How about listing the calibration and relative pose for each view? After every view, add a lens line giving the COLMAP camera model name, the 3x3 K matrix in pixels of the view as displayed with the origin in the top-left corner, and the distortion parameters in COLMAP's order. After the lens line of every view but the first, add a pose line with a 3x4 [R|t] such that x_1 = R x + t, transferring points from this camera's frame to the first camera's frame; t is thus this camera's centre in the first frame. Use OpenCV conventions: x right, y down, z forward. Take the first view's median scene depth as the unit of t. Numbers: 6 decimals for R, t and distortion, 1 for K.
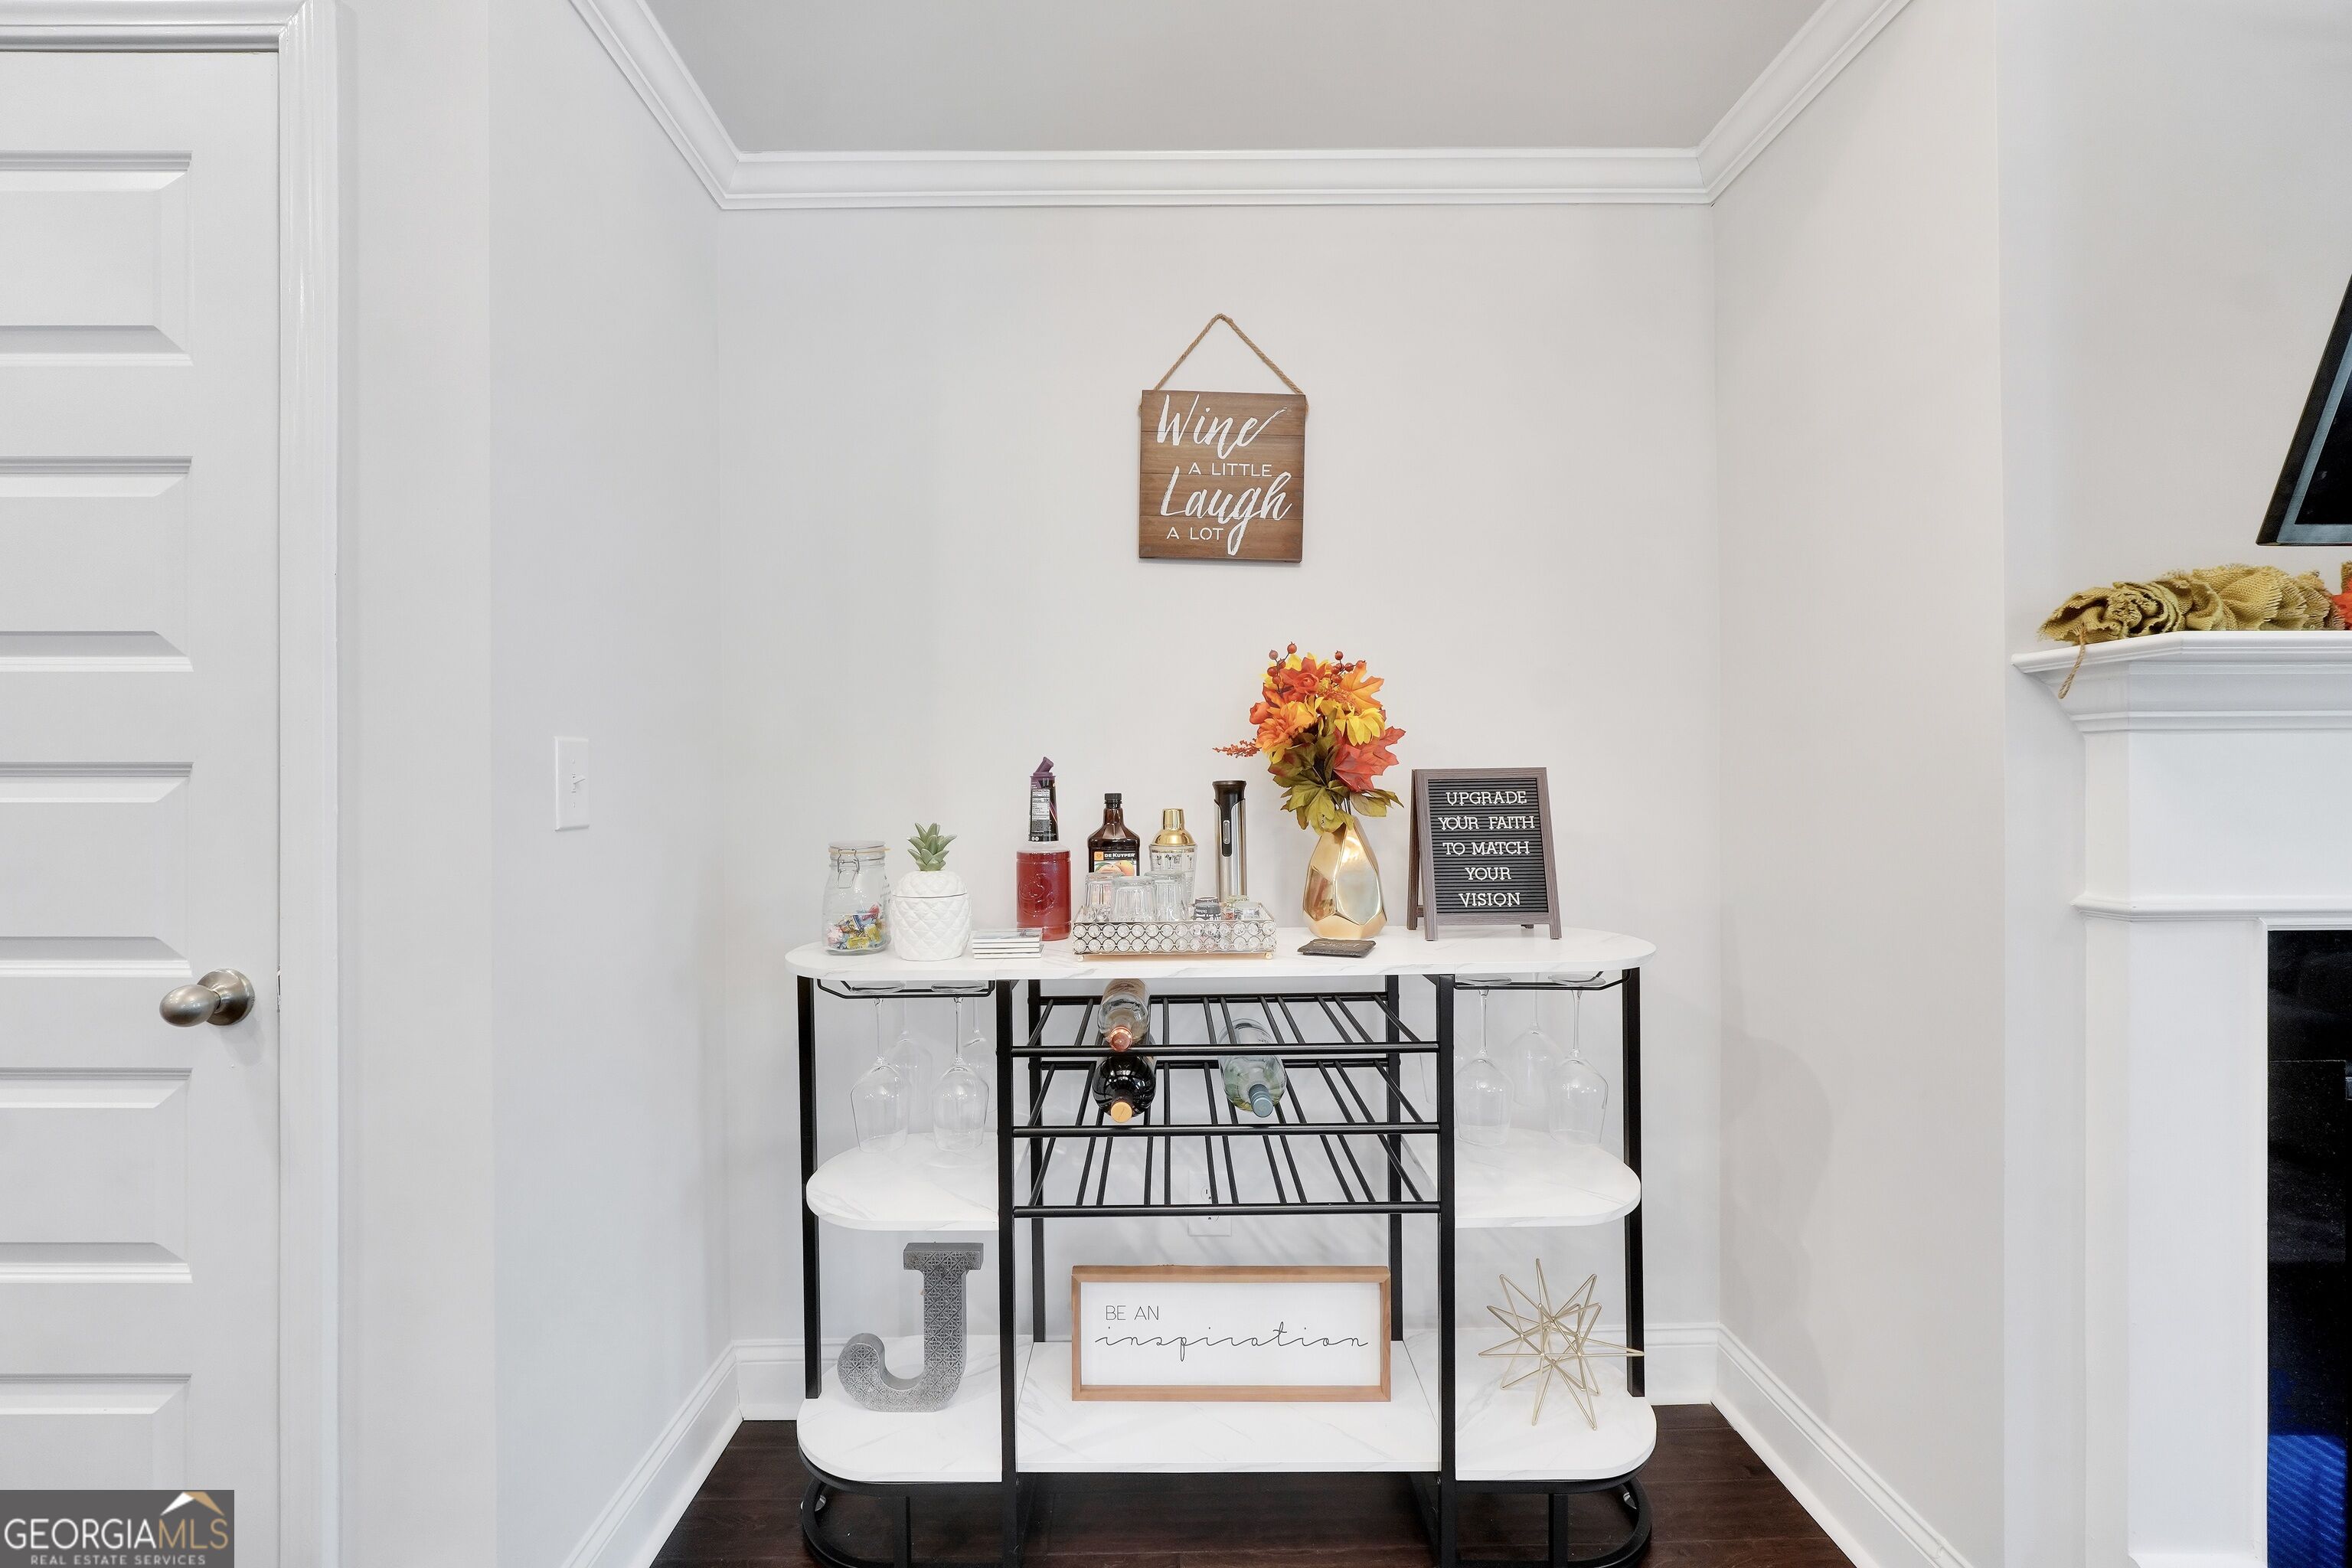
lens RADIAL K [[1000.9, 0, 1167.8], [0, 1000.9, 781.4], [0, 0, 1]] dist [-0.001757, 0.000243]
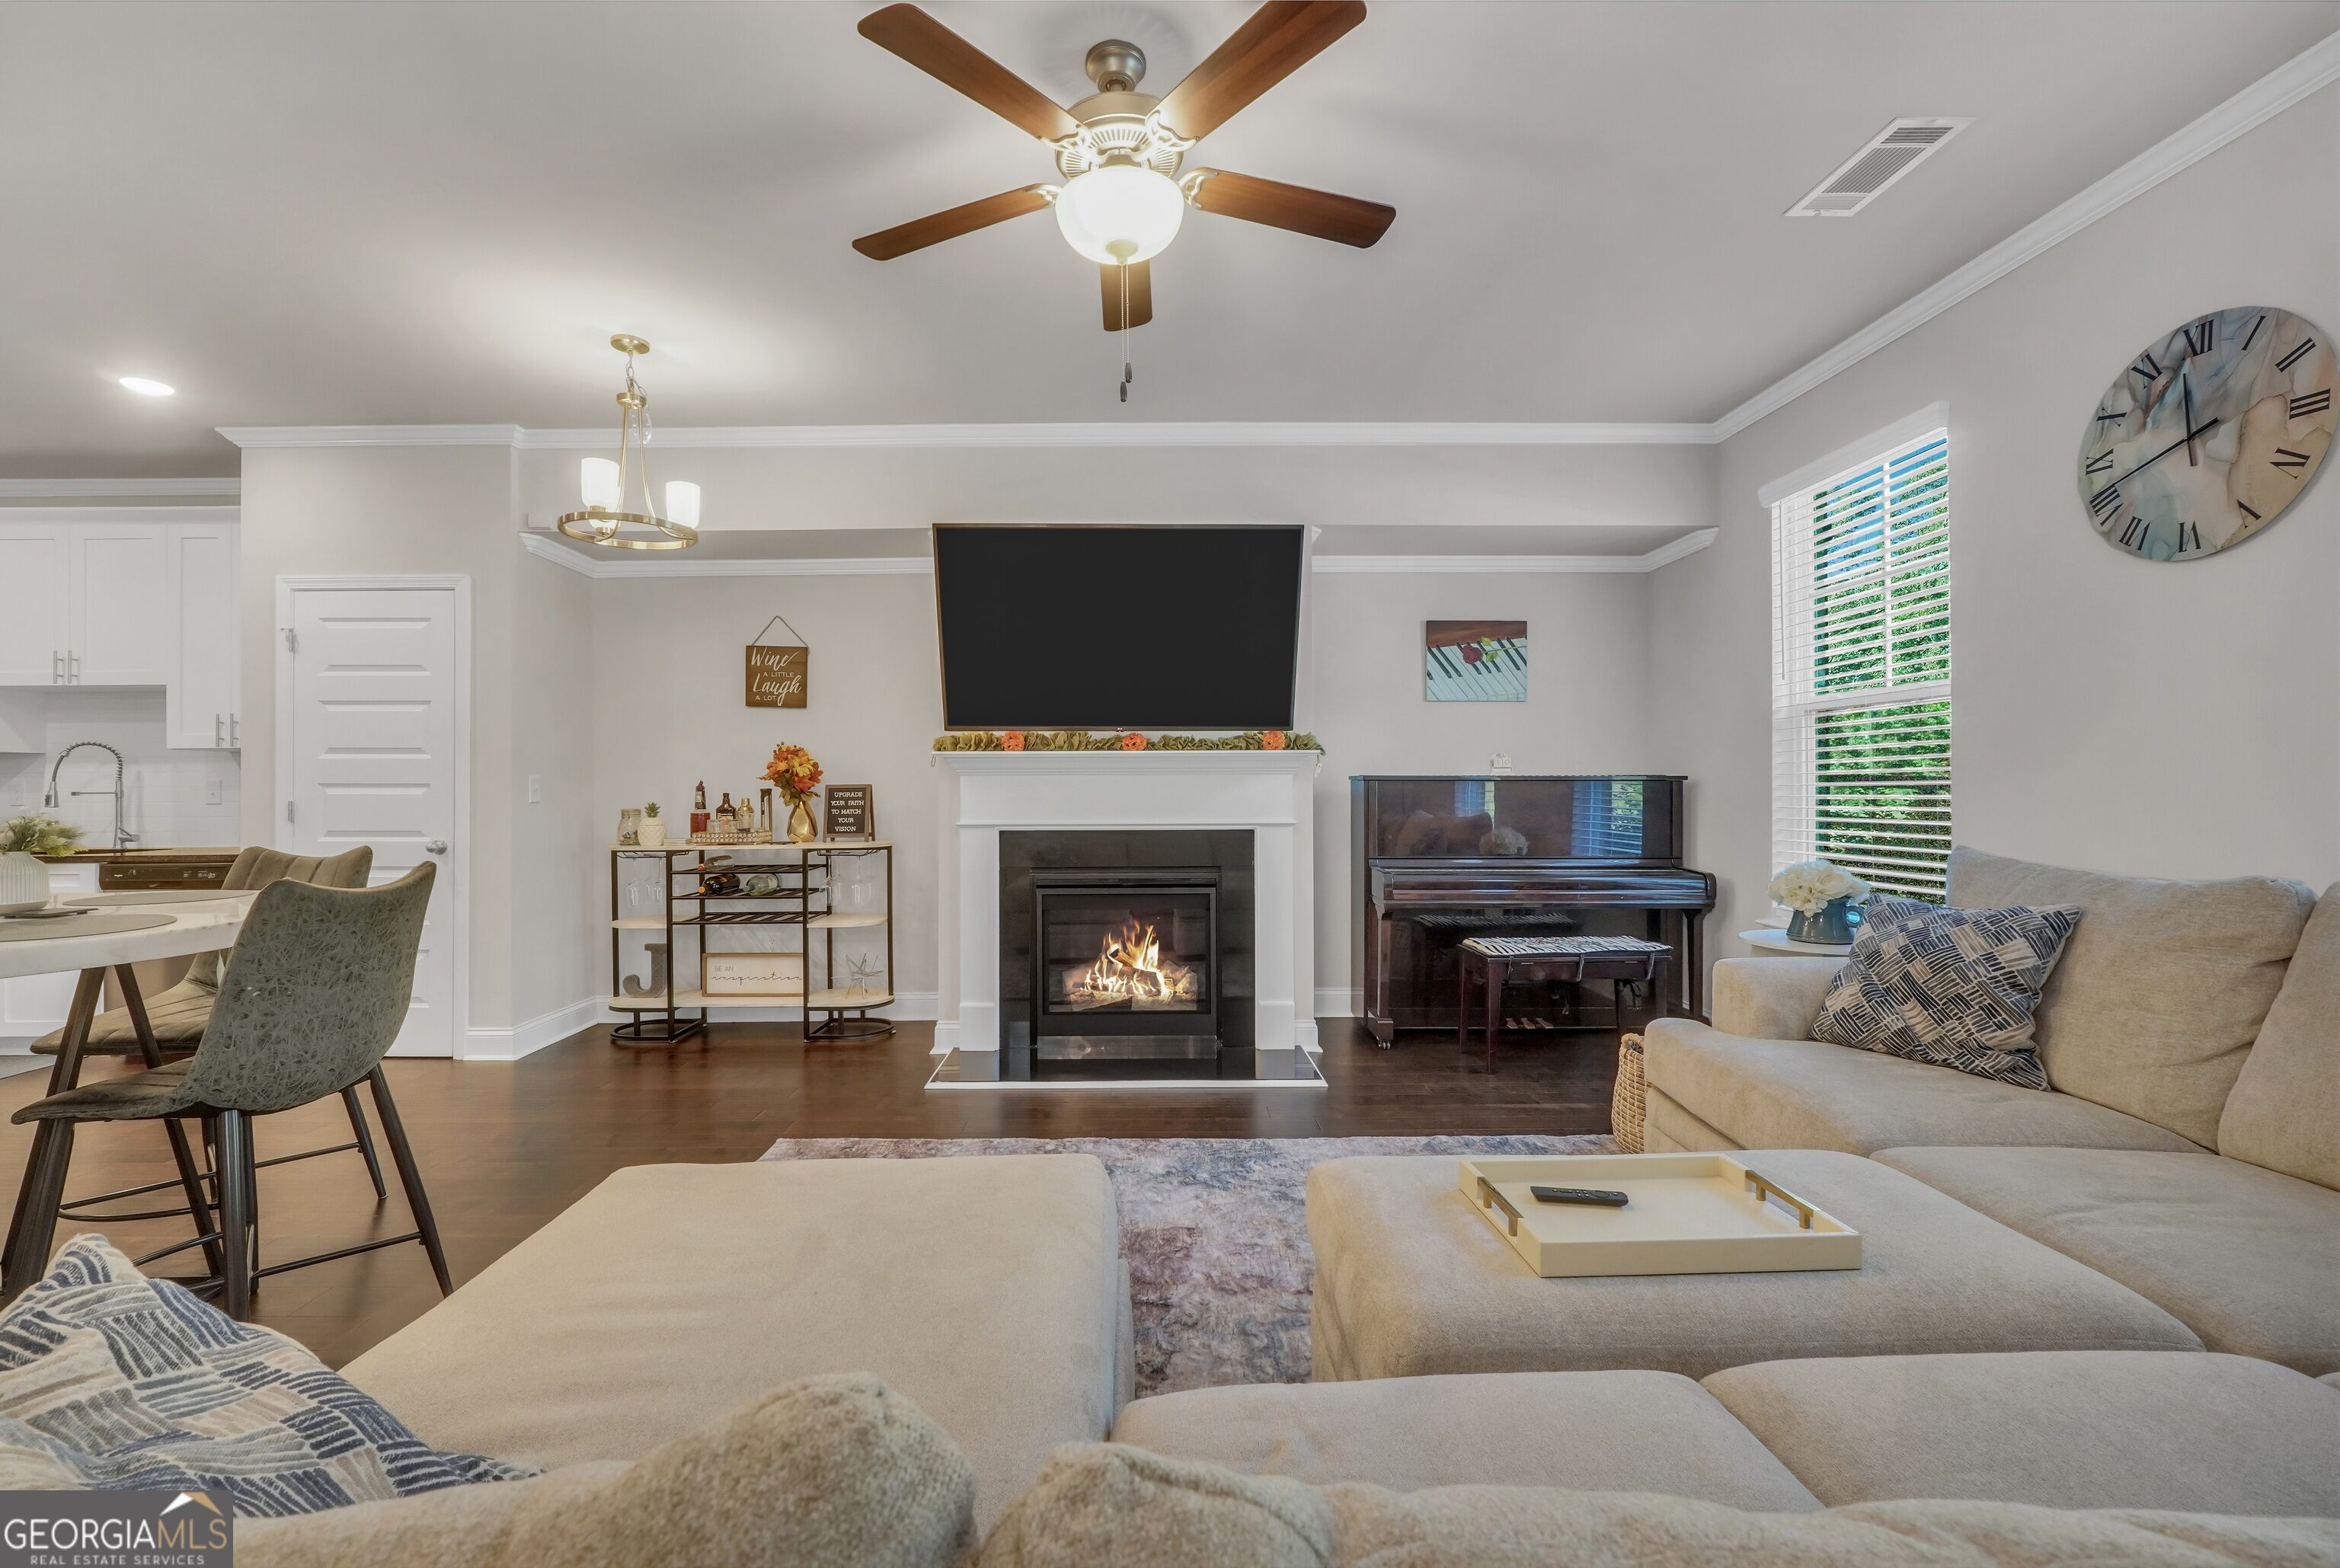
lens RADIAL K [[979.1, 0, 1154.8], [0, 979.1, 780.9], [0, 0, 1]] dist [-0.020838, 0.007299]
pose [[0.999993, 0.001491, 0.003314, 1.195478], [-0.001472, 0.999982, -0.005900, -0.007291], [-0.003323, 0.005895, 0.999977, -1.840710]]
